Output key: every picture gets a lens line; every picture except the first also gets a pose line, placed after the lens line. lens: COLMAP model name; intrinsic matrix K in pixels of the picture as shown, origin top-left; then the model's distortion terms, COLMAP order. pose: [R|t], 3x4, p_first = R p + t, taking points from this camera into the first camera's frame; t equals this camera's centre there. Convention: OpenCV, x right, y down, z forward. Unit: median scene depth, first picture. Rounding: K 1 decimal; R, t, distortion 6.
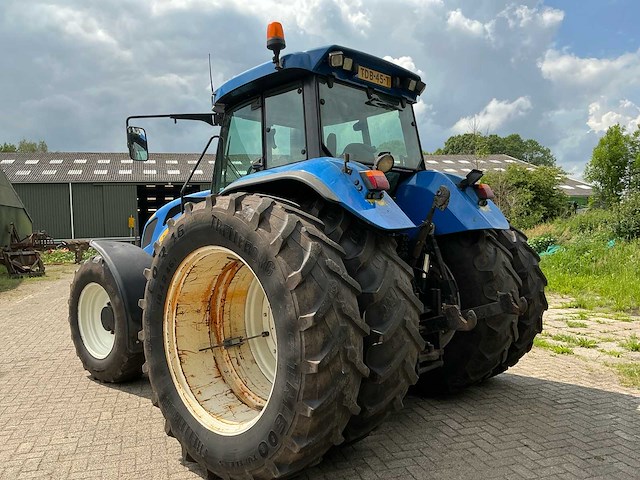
lens RADIAL K [[535.2, 0, 318.8], [0, 535.2, 239.3], [0, 0, 1]] dist [0.069730, -0.127954]
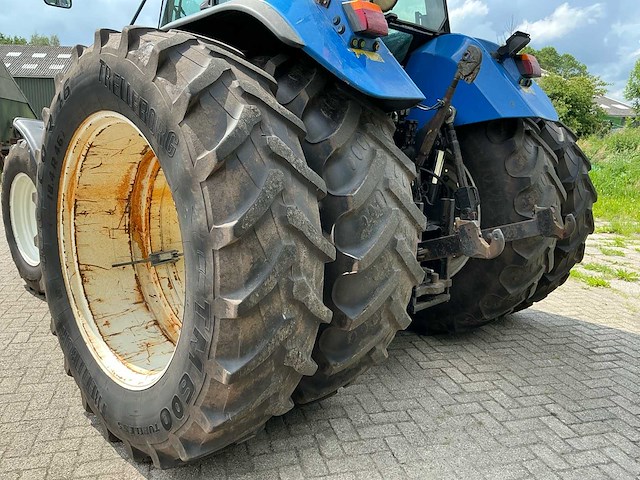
lens RADIAL K [[524.1, 0, 315.8], [0, 524.1, 243.1], [0, 0, 1]] dist [0.054713, -0.093282]
pose [[0.998091, 0.049392, -0.037090, 0.079408], [-0.042444, 0.984683, 0.169111, 0.045722], [0.044874, -0.167214, 0.984899, 0.328984]]
